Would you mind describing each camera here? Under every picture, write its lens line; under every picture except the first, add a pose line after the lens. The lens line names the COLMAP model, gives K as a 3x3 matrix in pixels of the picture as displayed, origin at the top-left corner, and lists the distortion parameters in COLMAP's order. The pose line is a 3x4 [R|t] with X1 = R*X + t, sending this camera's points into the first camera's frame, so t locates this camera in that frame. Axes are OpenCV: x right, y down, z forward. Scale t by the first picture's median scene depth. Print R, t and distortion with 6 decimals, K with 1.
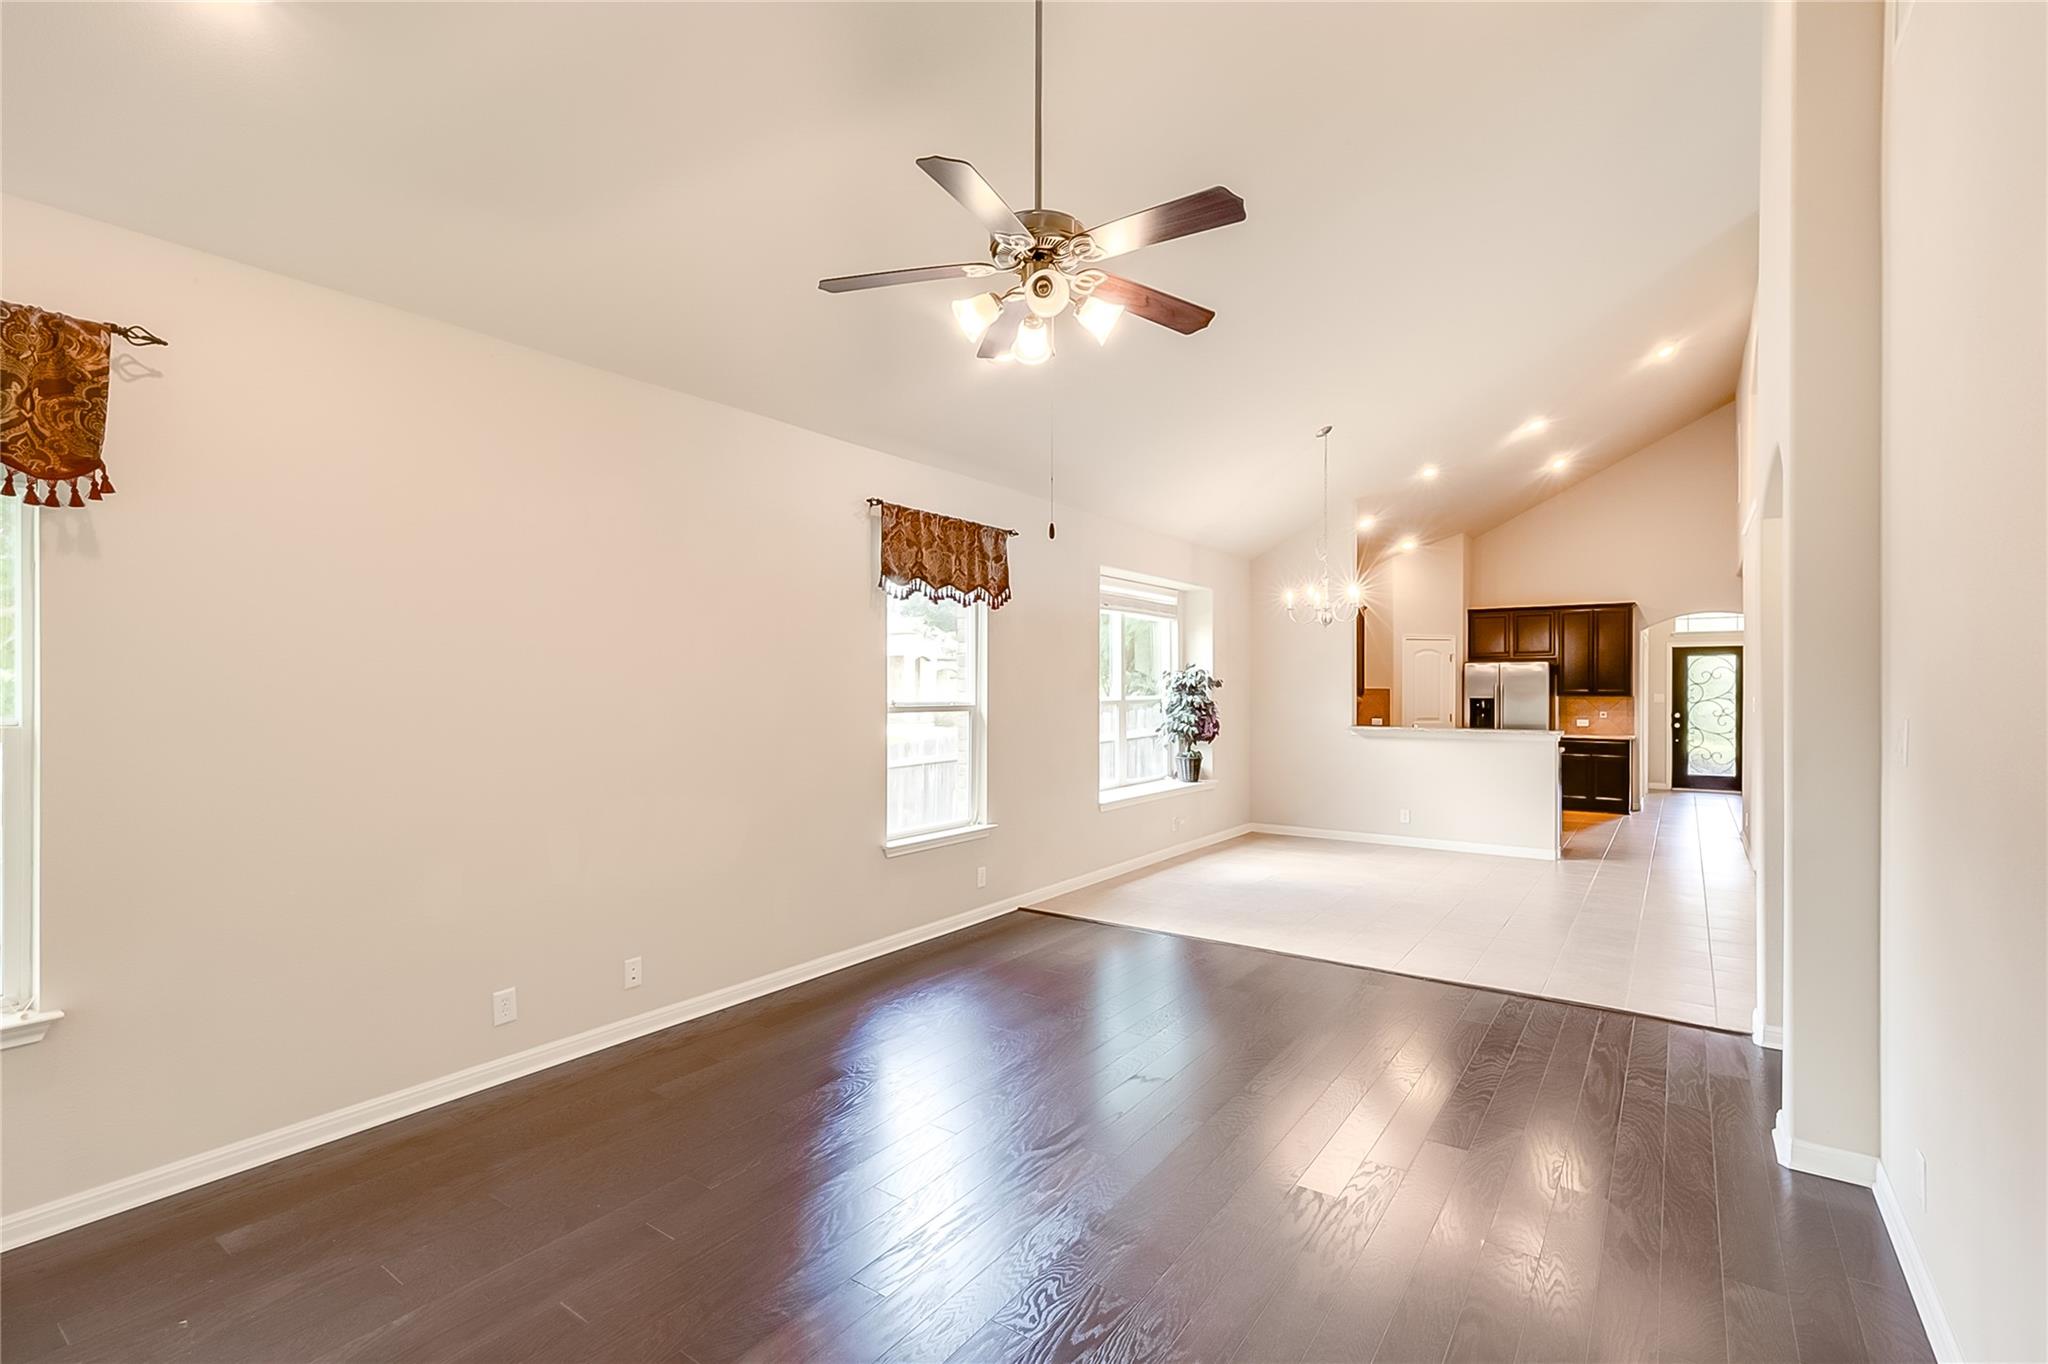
lens RADIAL K [[933.7, 0, 1024.9], [0, 933.7, 686.8], [0, 0, 1]] dist [0.001523, -0.000577]
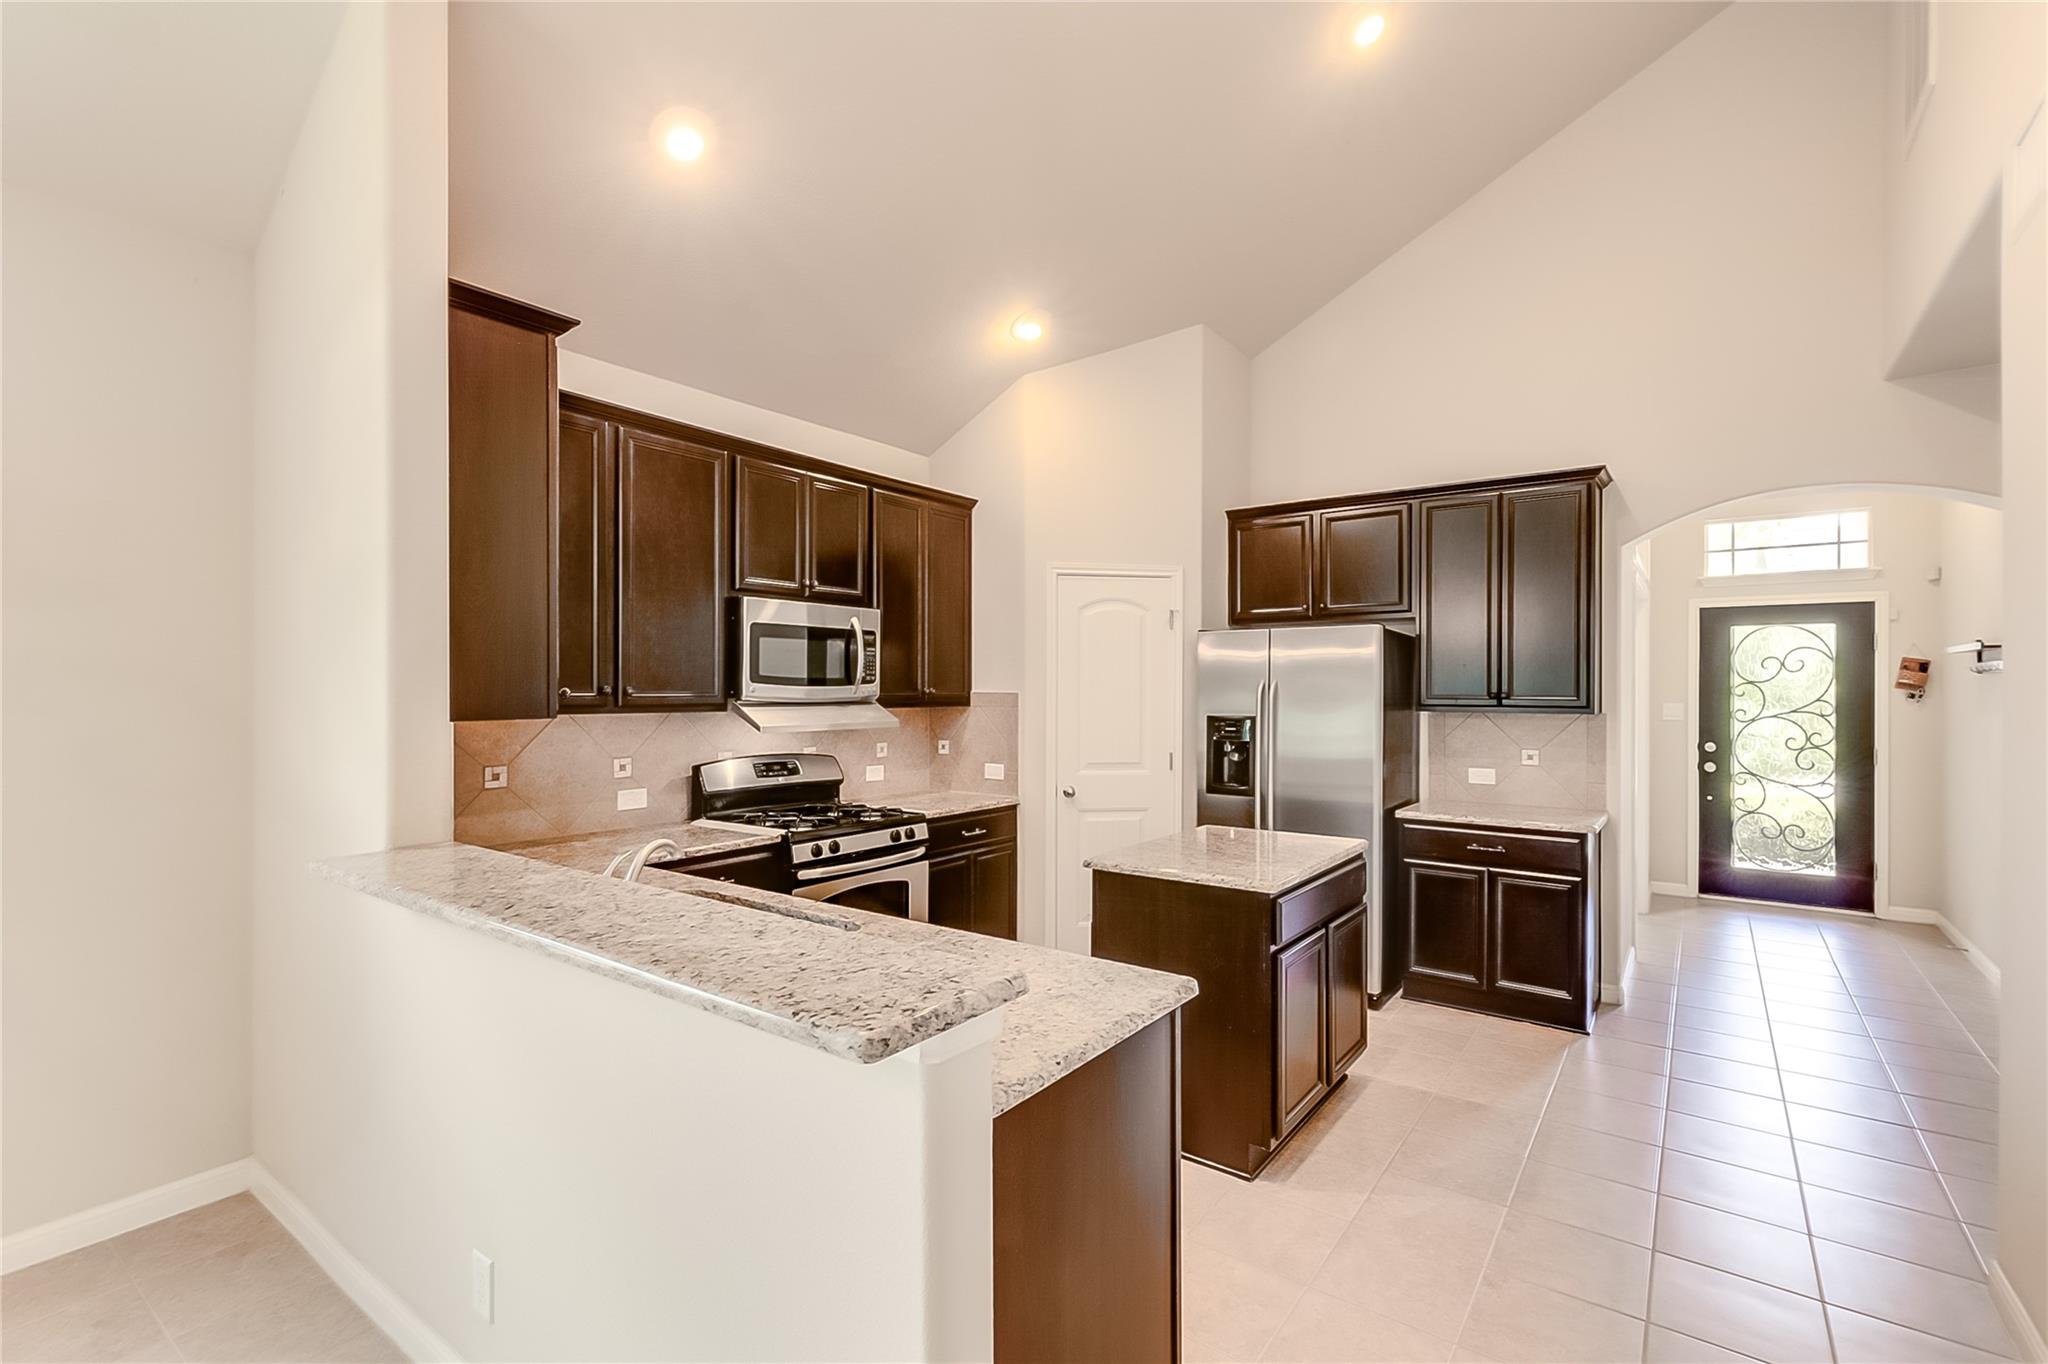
lens RADIAL K [[915.6, 0, 1032.3], [0, 915.6, 689.4], [0, 0, 1]] dist [0.002346, 0.000264]
pose [[0.999761, -0.001055, -0.021839, 0.361427], [0.001130, 0.999994, 0.003417, -0.001531], [0.021835, -0.003441, 0.999756, 0.522933]]
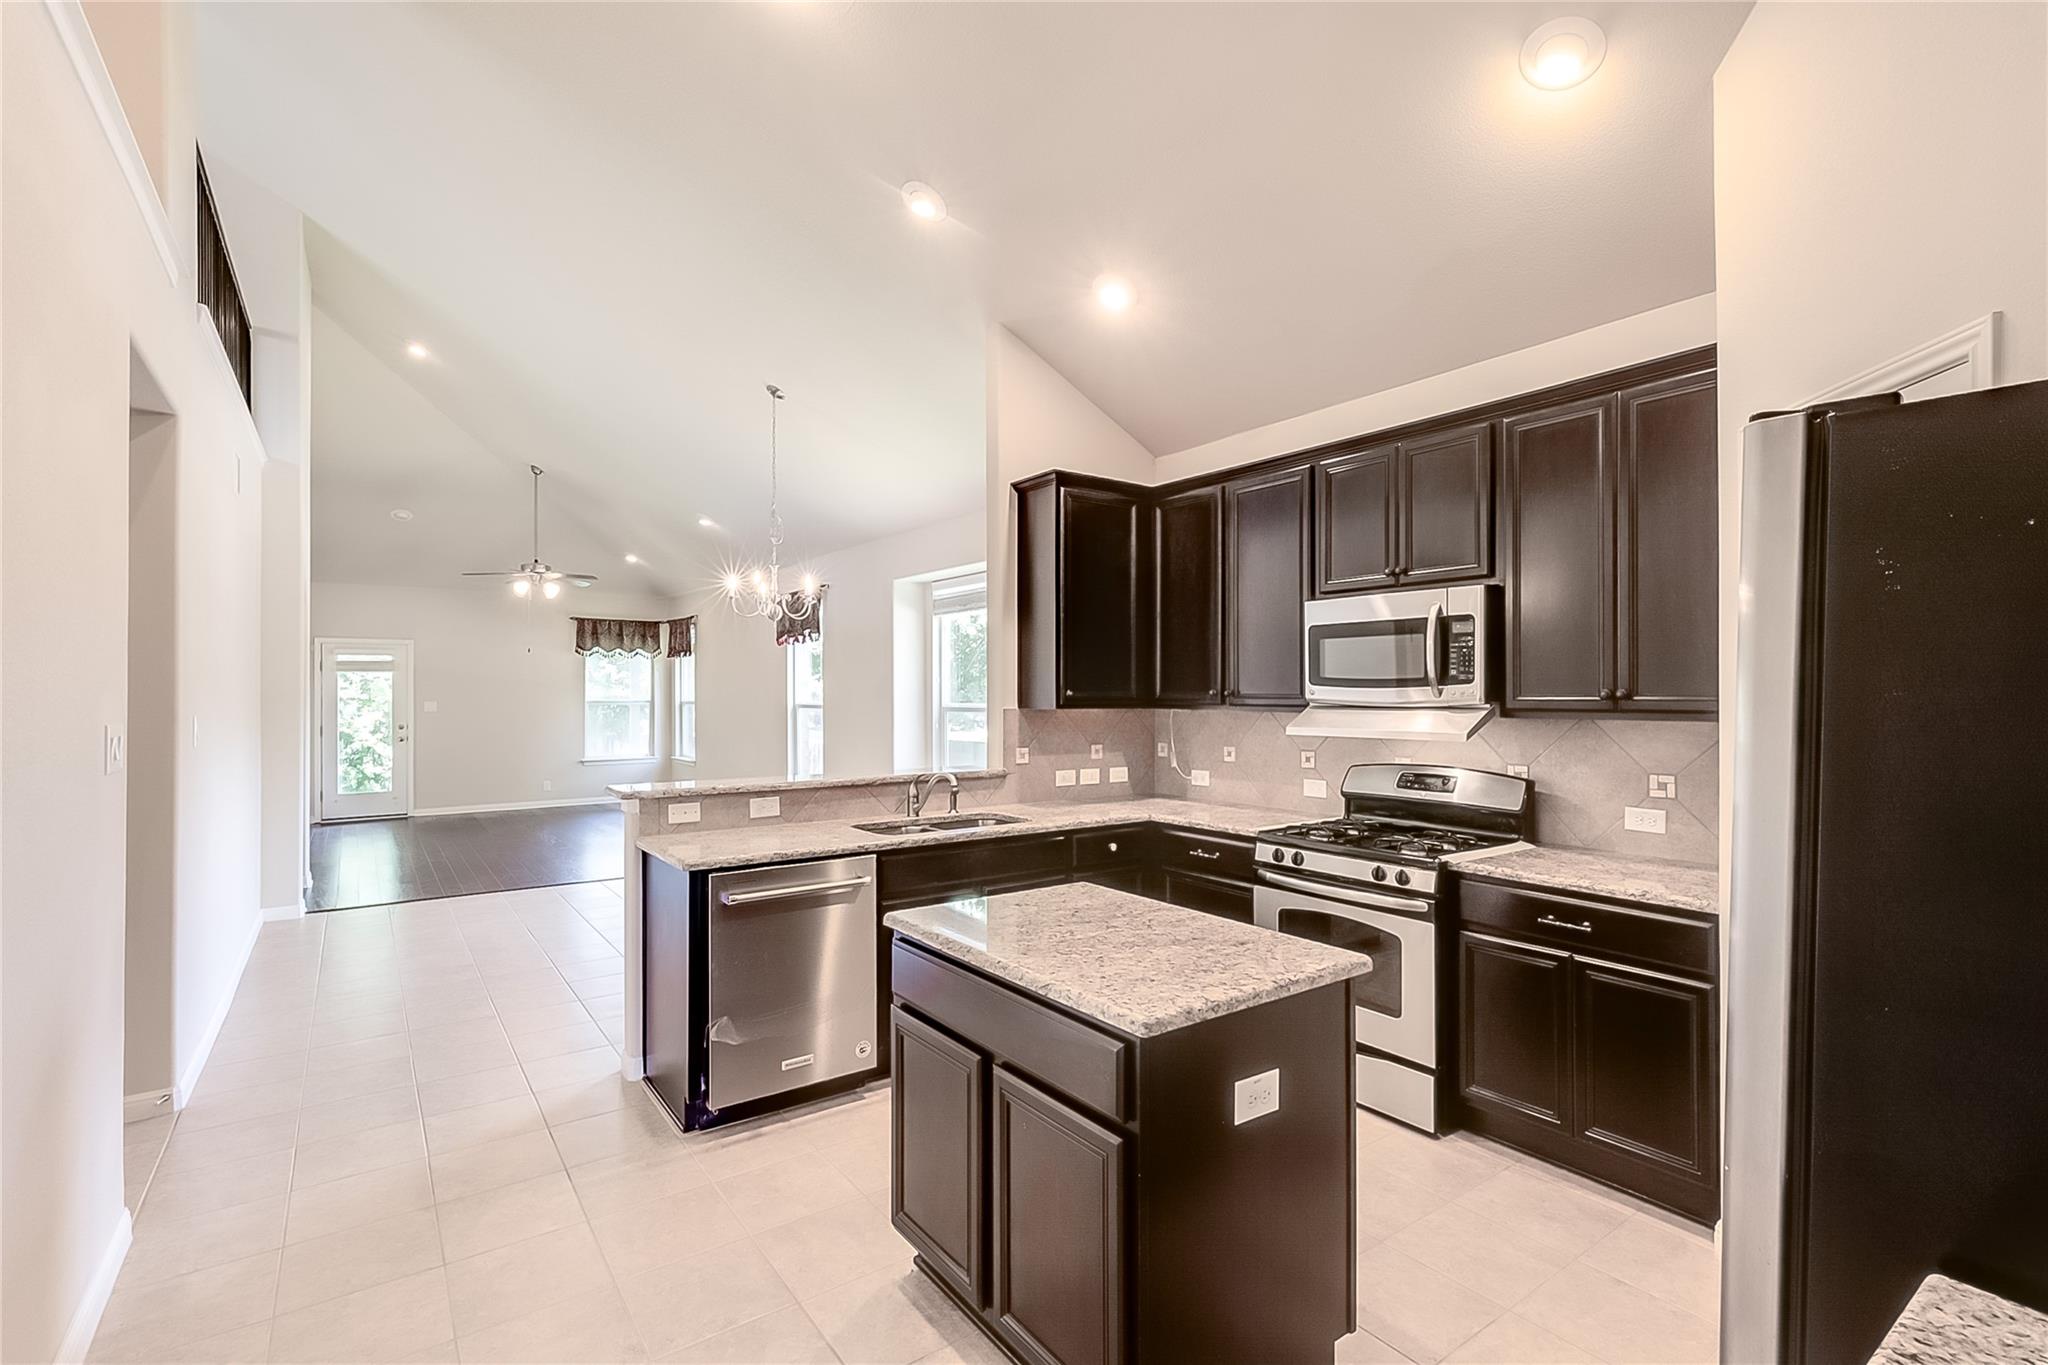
lens RADIAL K [[933.7, 0, 1024.9], [0, 933.7, 687.3], [0, 0, 1]] dist [0.001523, -0.000577]
pose [[-0.335163, -0.007301, -0.942132, 0.571033], [0.001672, 0.999964, -0.008344, 0.000282], [0.942159, -0.004372, -0.335139, 0.812153]]
